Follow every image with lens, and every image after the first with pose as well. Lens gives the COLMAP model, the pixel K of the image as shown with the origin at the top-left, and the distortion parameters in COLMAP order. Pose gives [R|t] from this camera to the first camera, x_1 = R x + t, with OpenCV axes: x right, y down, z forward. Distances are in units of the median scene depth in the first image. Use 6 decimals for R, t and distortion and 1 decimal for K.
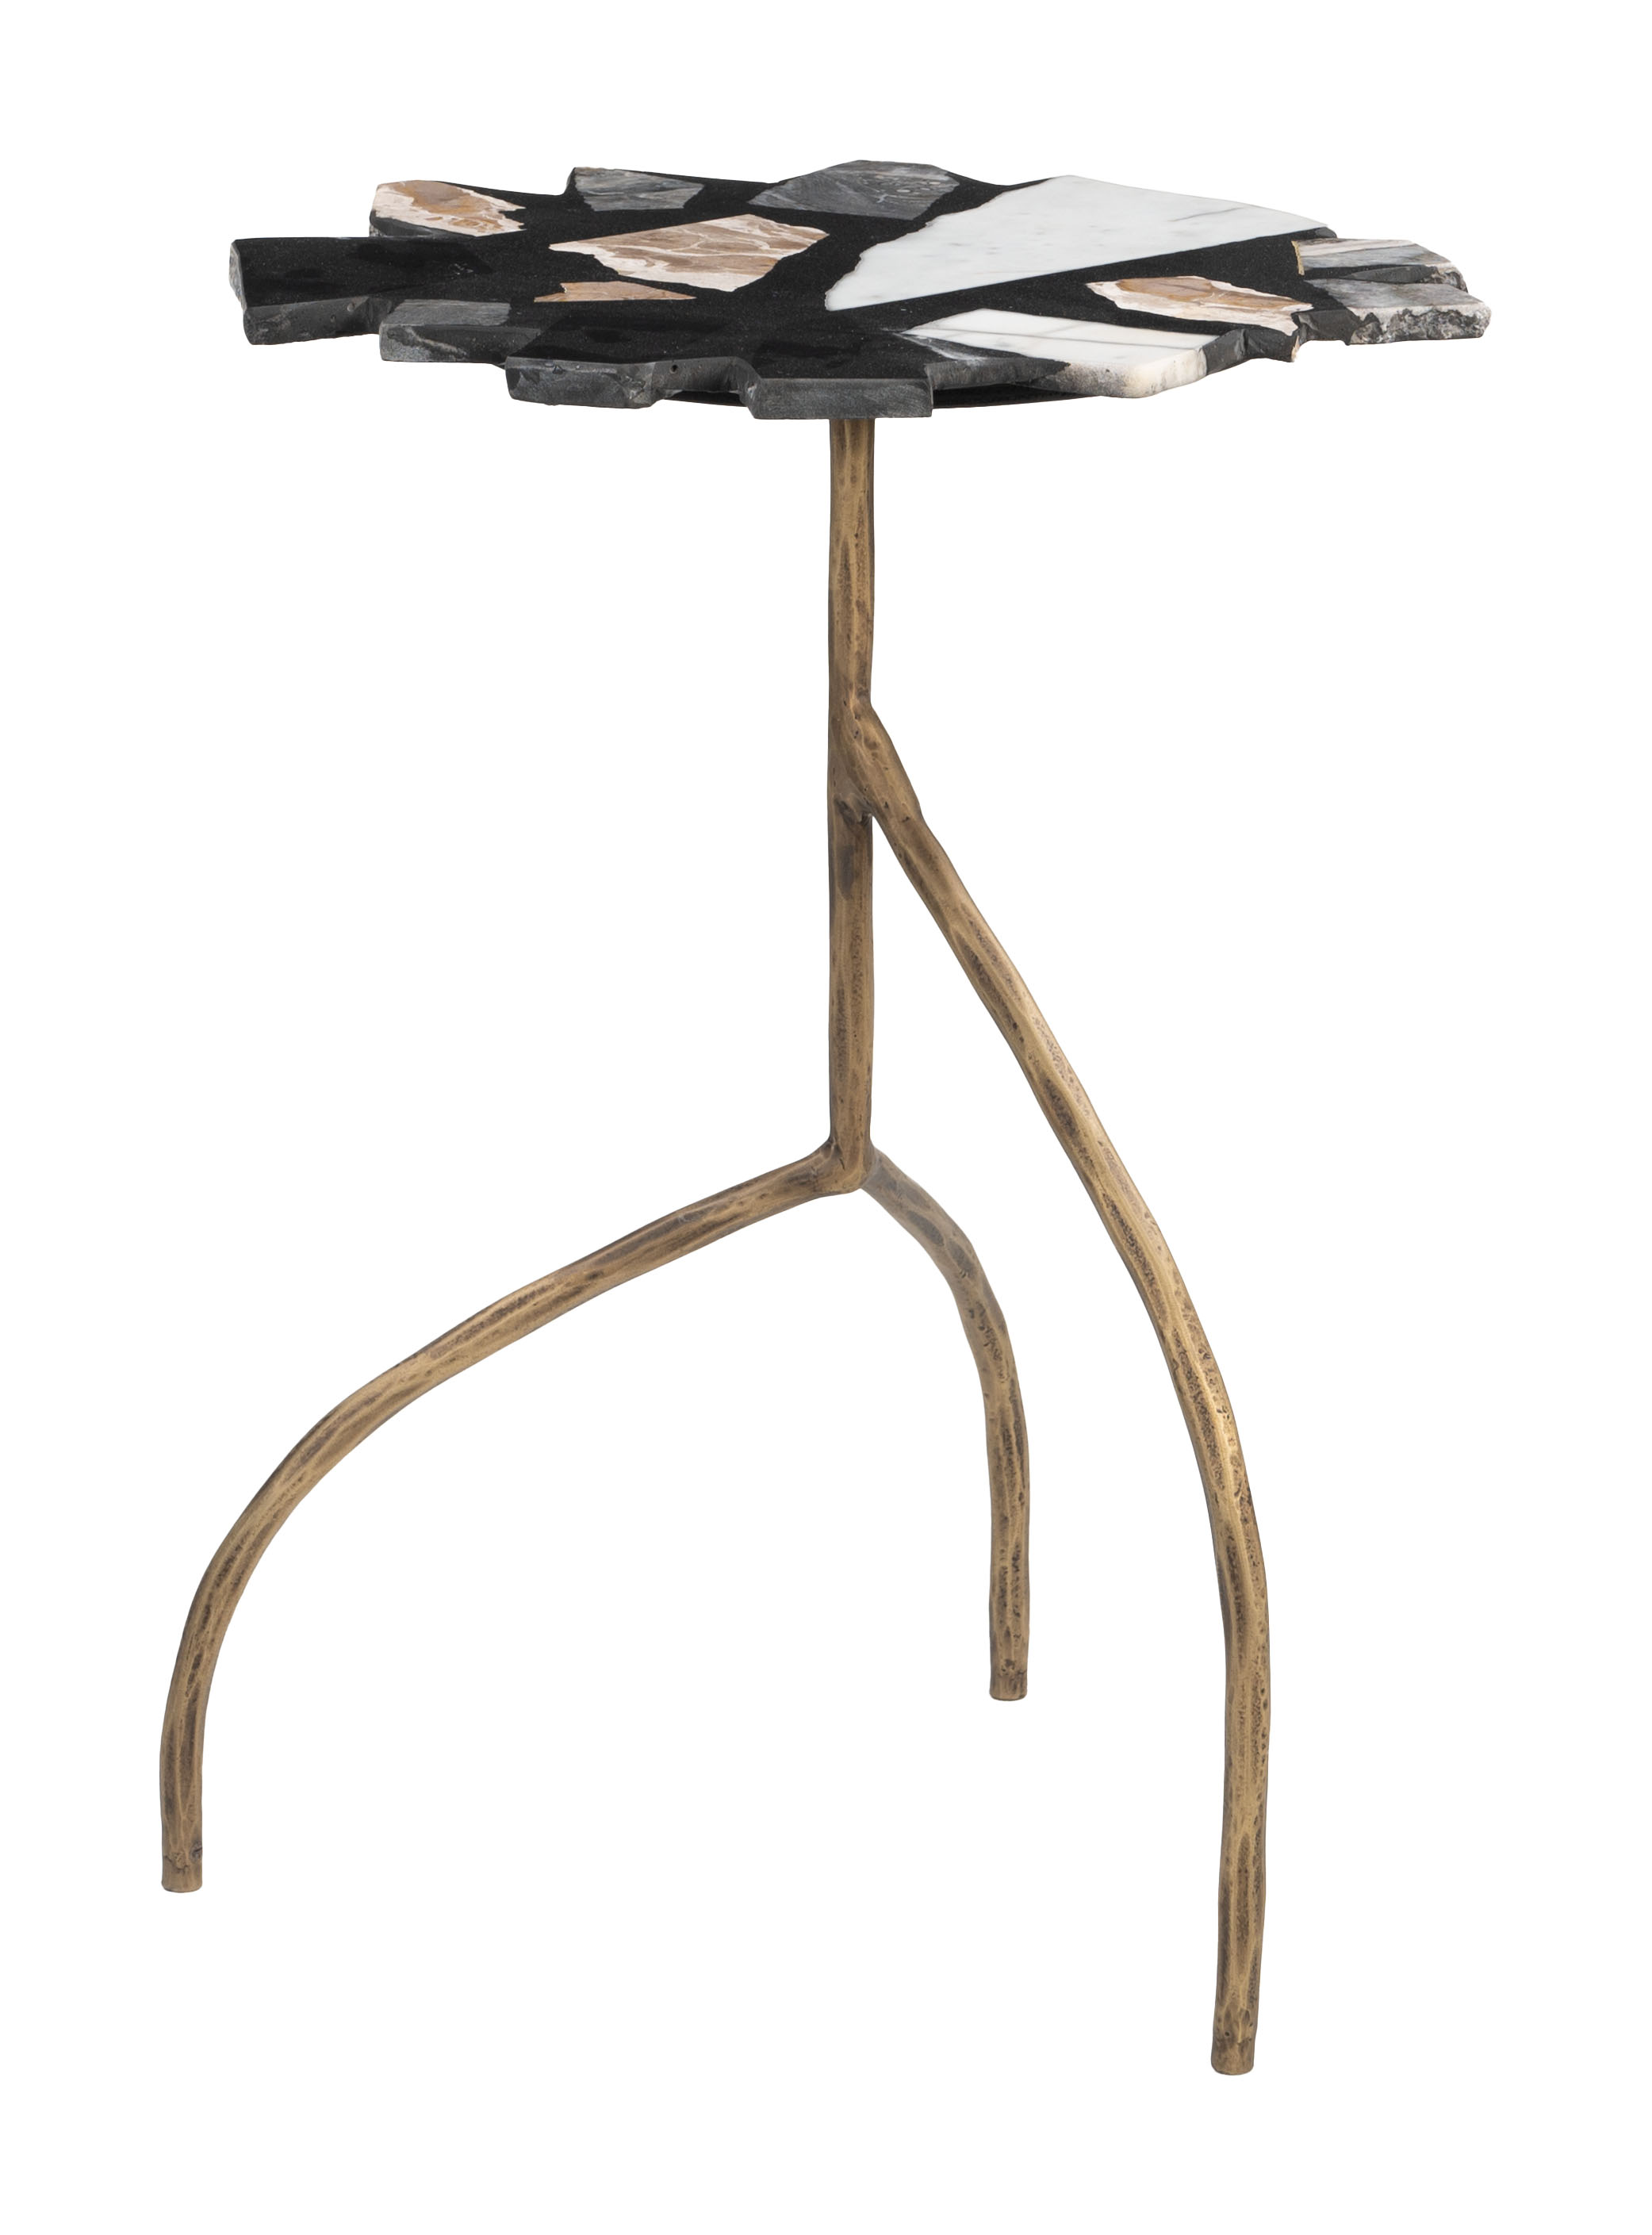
lens RADIAL K [[4128.9, 0, 825.7], [0, 4128.9, 1114.5], [0, 0, 1]] dist [0.106687, 0.000000]
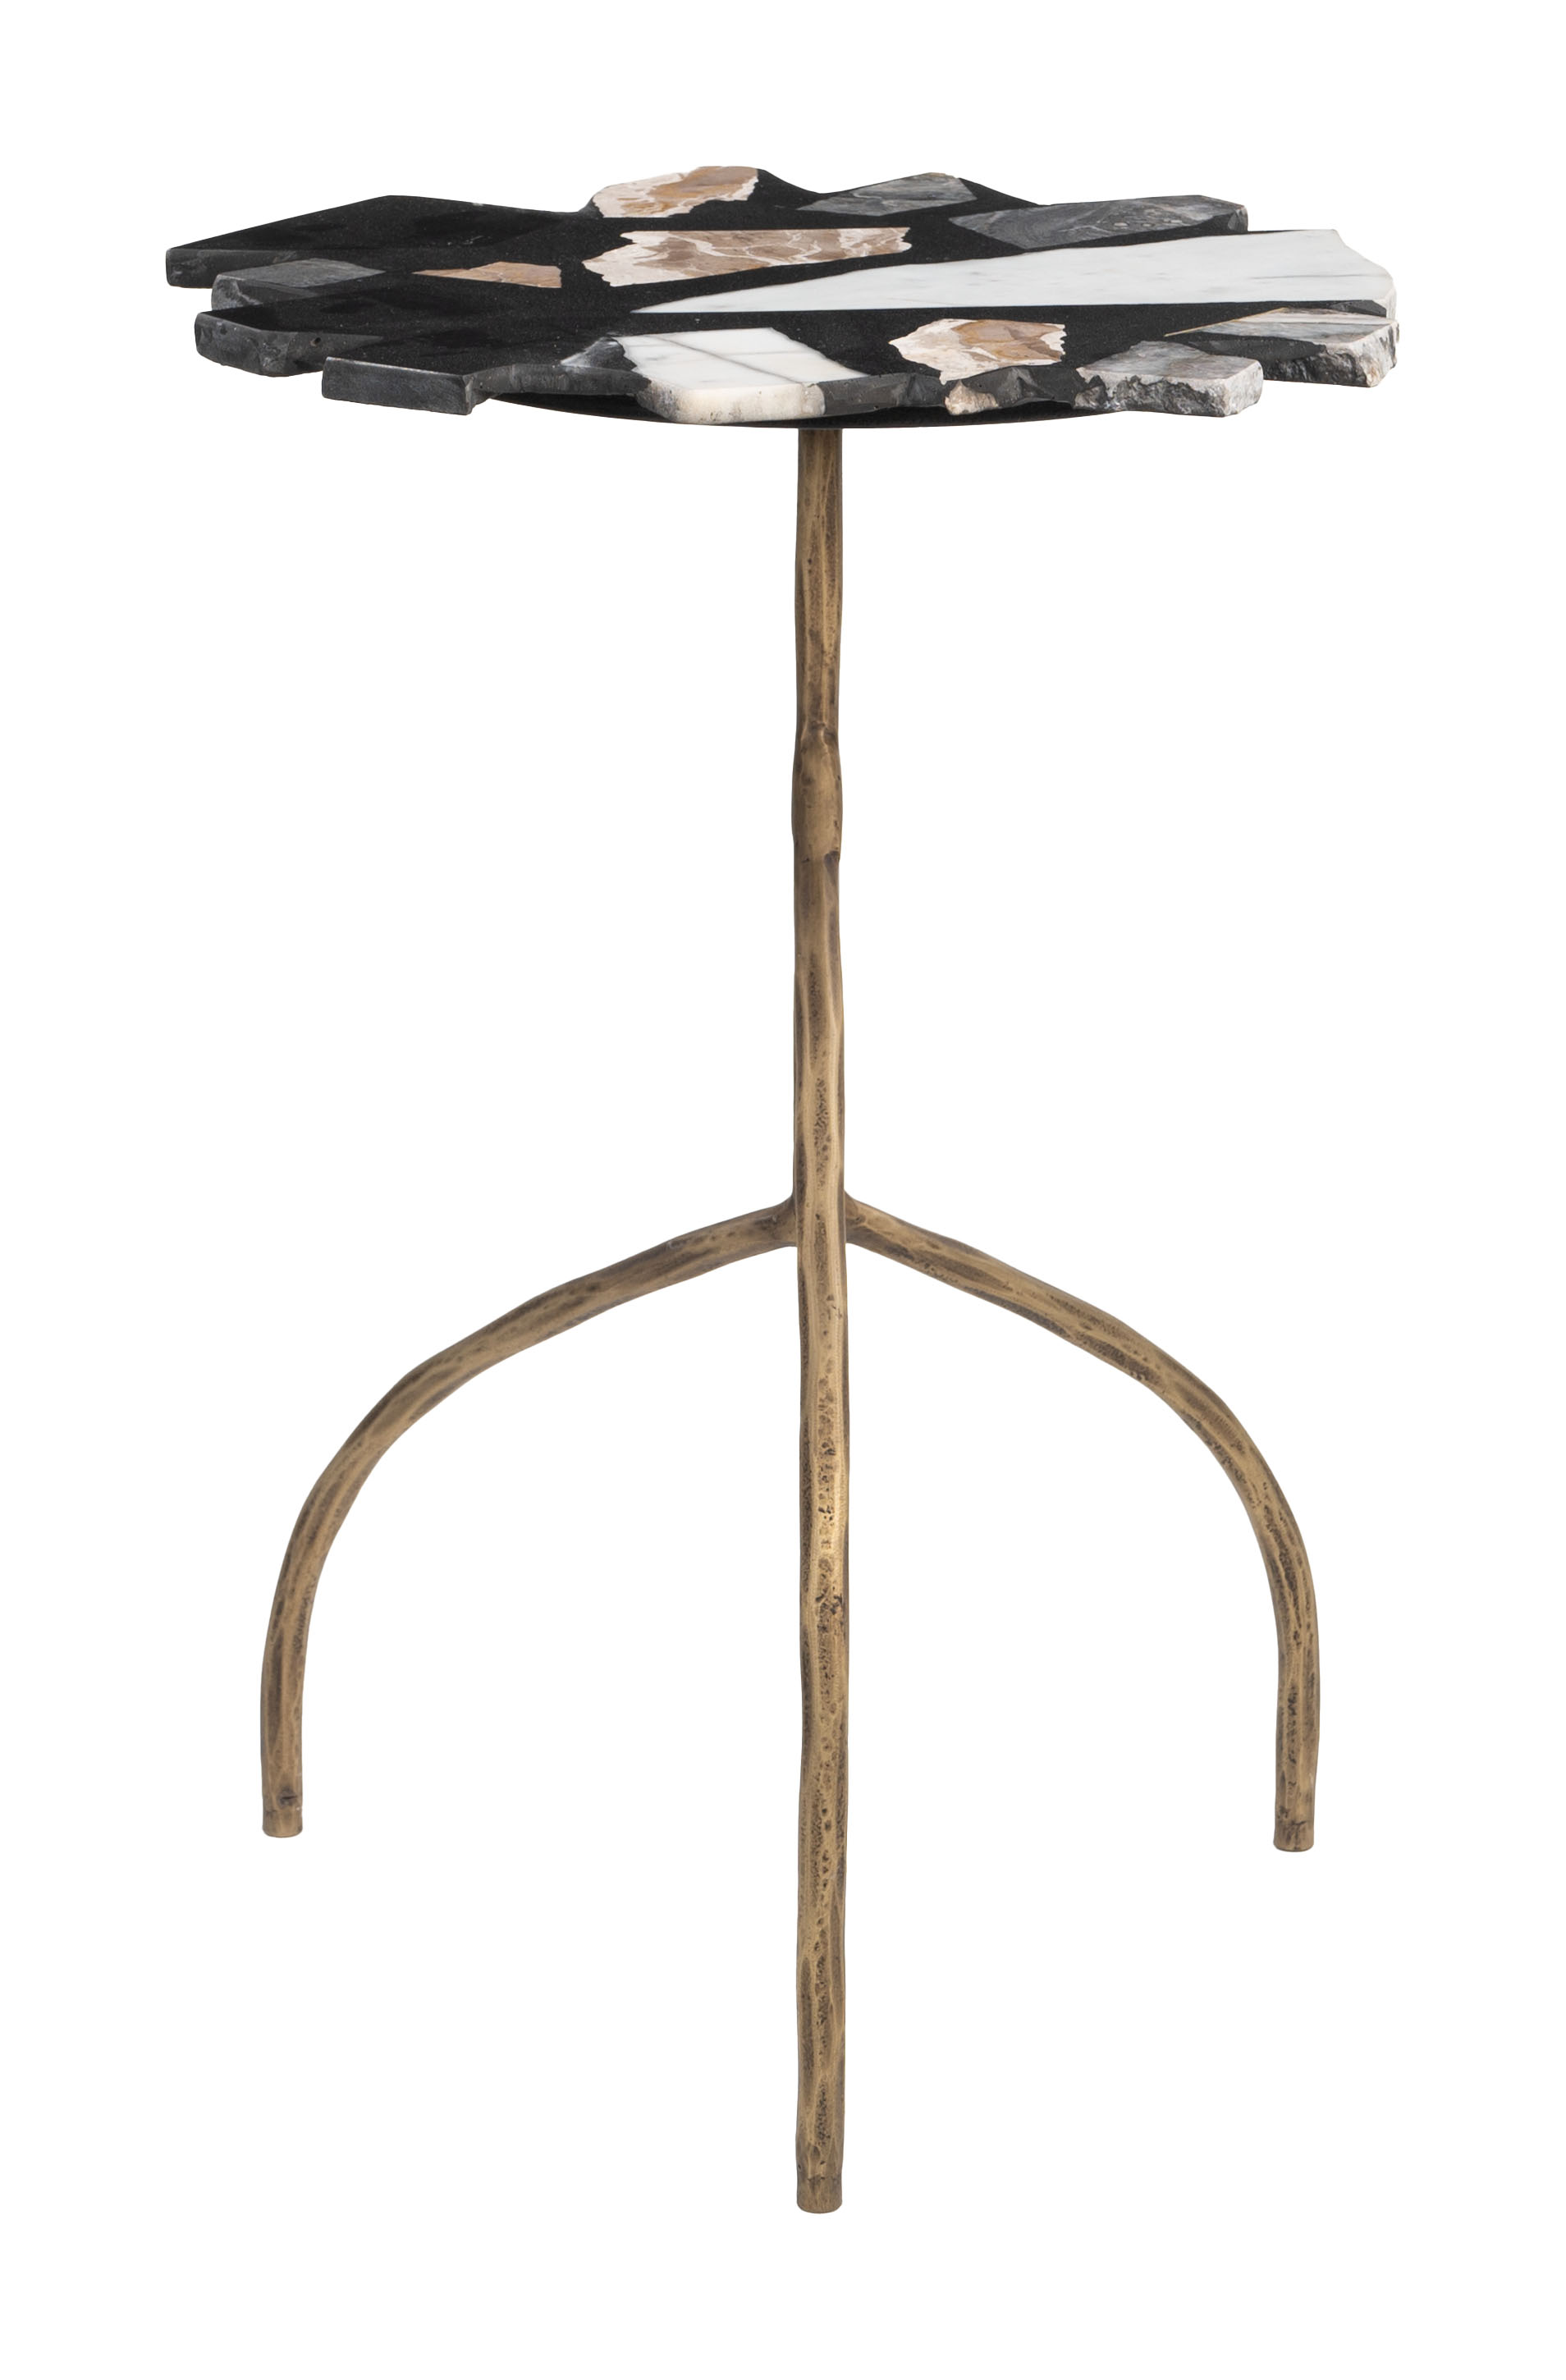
lens RADIAL K [[4282.5, 0, 782.5], [0, 4282.5, 1193.2], [0, 0, 1]] dist [0.126243, 0.000000]
pose [[0.937552, 0.172474, -0.302076, 0.371454], [-0.171022, 0.984765, 0.031462, -0.029343], [0.302900, 0.022164, 0.952765, 0.059644]]
